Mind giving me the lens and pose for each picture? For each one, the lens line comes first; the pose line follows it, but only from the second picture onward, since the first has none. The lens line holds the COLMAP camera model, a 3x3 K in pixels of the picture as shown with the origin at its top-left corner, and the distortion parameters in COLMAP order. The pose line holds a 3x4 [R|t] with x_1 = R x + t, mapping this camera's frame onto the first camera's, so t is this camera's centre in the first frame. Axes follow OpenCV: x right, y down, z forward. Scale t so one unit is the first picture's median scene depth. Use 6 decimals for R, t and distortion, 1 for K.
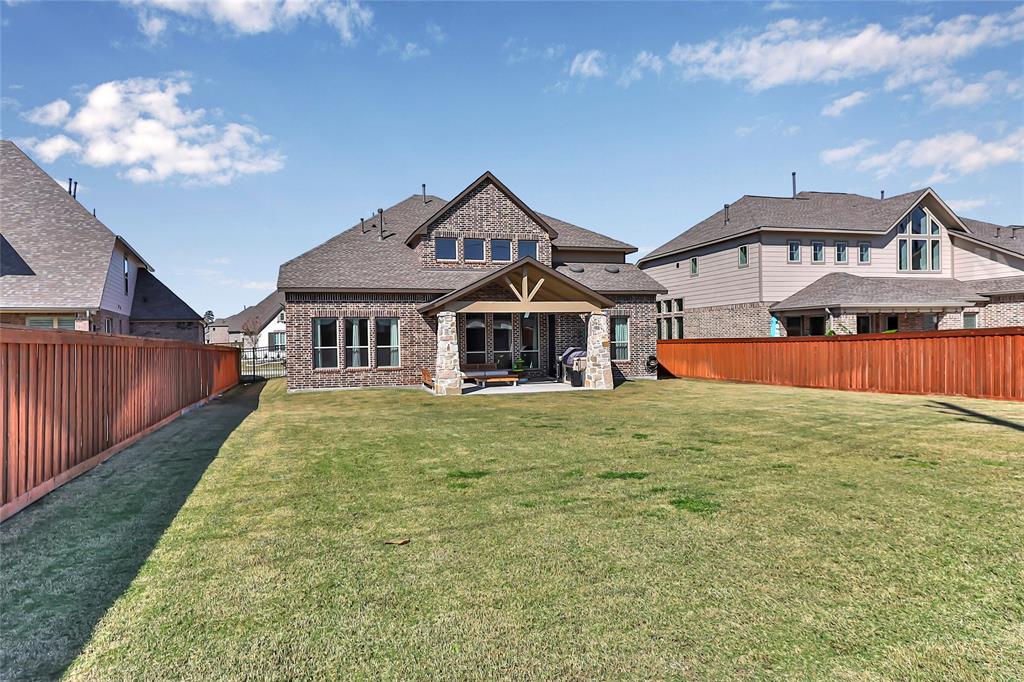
lens RADIAL K [[624.1, 0, 514.7], [0, 624.1, 341.9], [0, 0, 1]] dist [0.009429, -0.000387]
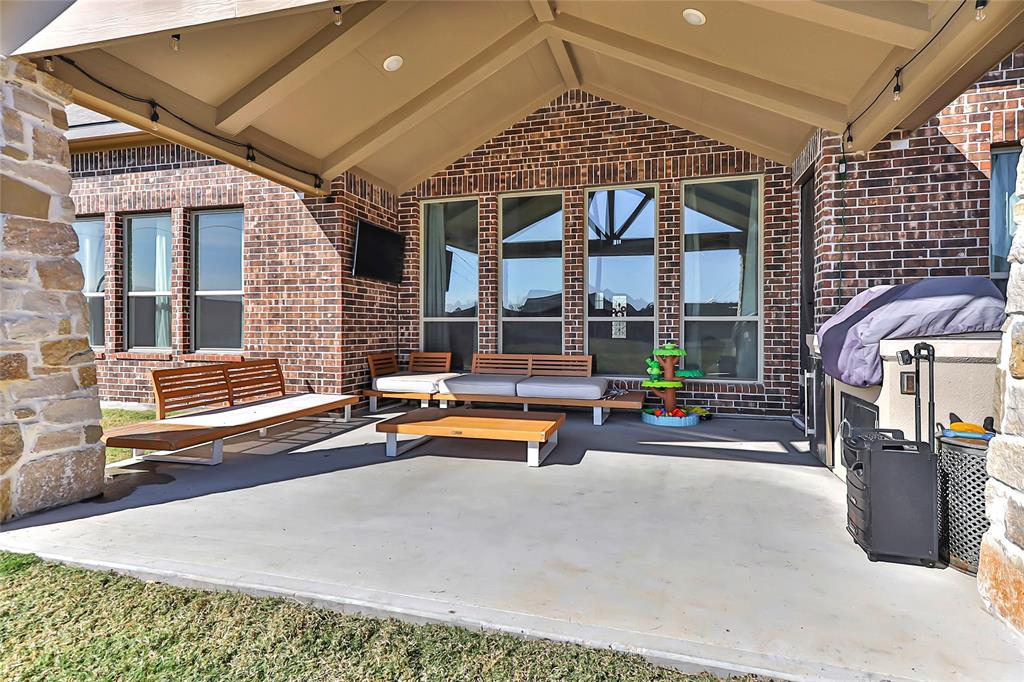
lens RADIAL K [[543.1, 0, 489.2], [0, 543.1, 333.2], [0, 0, 1]] dist [0.007499, -0.000017]
pose [[0.805300, 0.019777, -0.592537, 0.089099], [-0.016265, 0.999804, 0.011266, 0.022219], [0.592644, 0.000565, 0.805464, 0.780328]]
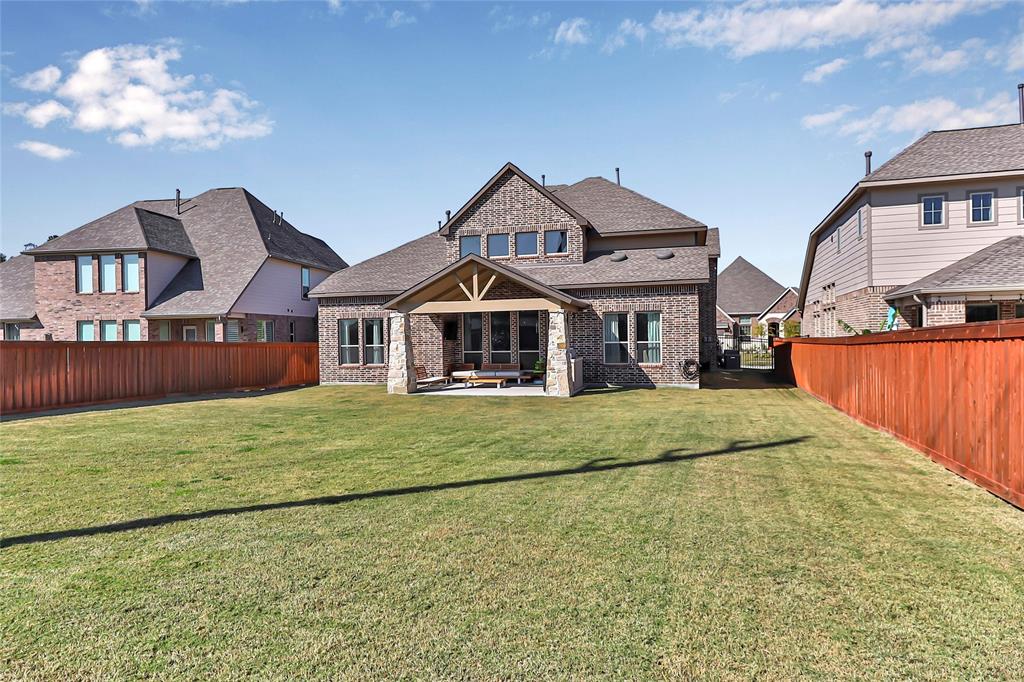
lens RADIAL K [[675.9, 0, 512.1], [0, 675.9, 341.1], [0, 0, 1]] dist [0.002410, -0.001522]
pose [[0.830104, 0.006827, -0.557567, 0.547901], [-0.000184, 0.999928, 0.011969, -0.012540], [0.557608, -0.009832, 0.830046, 0.144357]]
